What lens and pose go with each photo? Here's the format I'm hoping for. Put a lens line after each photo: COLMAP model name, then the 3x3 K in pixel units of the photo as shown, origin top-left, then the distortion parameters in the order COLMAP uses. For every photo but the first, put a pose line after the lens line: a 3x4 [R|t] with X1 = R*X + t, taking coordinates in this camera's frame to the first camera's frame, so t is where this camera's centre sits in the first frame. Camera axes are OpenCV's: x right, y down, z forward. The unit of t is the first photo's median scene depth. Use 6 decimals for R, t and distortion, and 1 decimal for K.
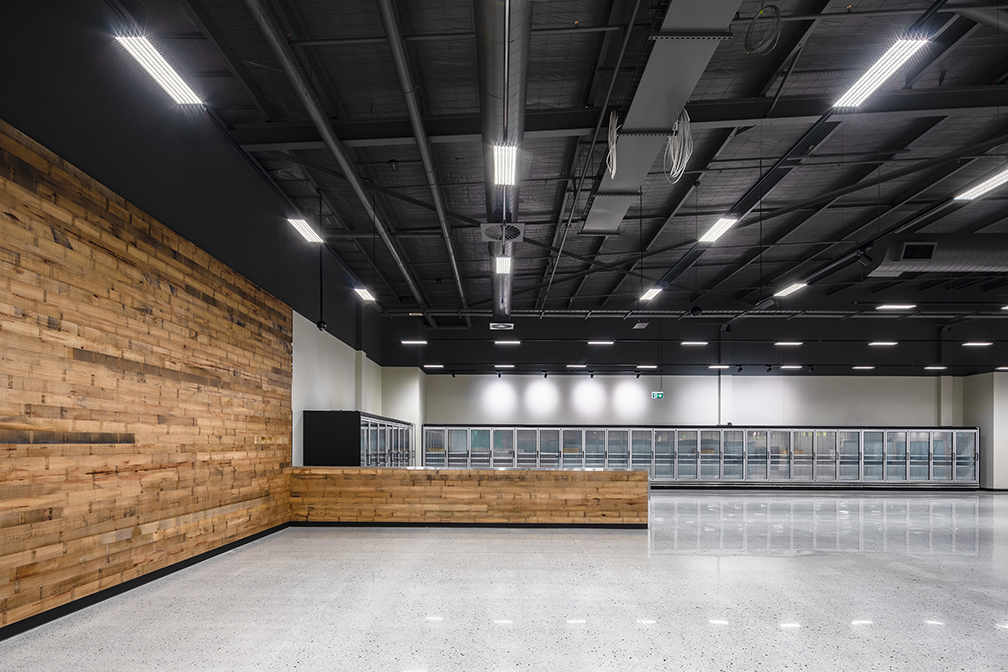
lens RADIAL K [[517.9, 0, 504.0], [0, 517.9, 336.0], [0, 0, 1]] dist [-0.038061, 0.000088]
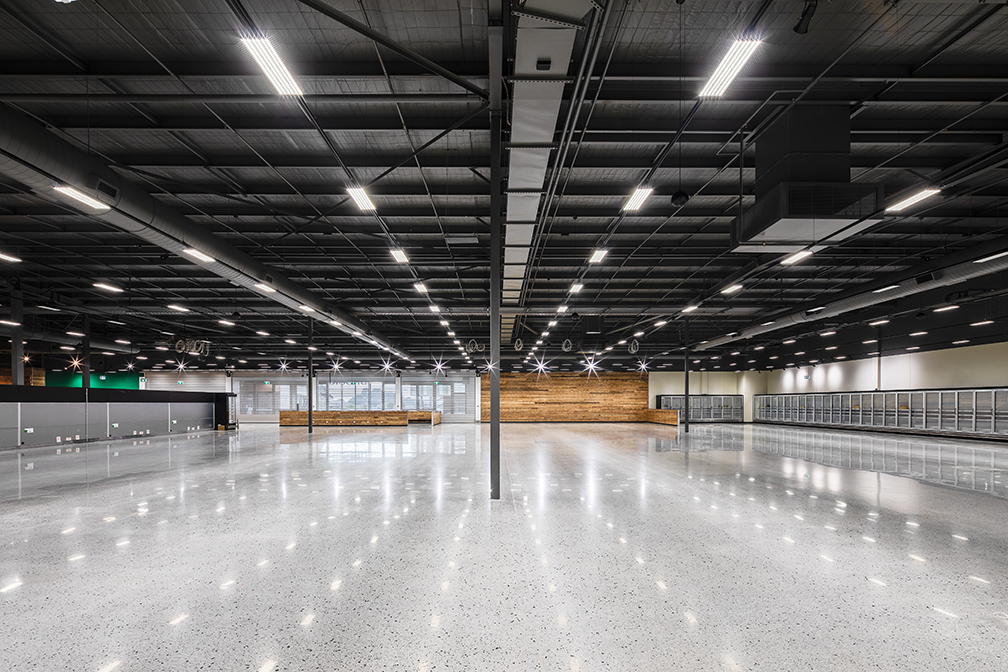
lens RADIAL K [[517.9, 0, 504.0], [0, 517.9, 336.0], [0, 0, 1]] dist [-0.038061, 0.000088]
pose [[0.007702, -0.128904, -0.991627, 1.976074], [0.206326, 0.970523, -0.124558, -0.028243], [0.978453, -0.203639, 0.034072, -0.129460]]
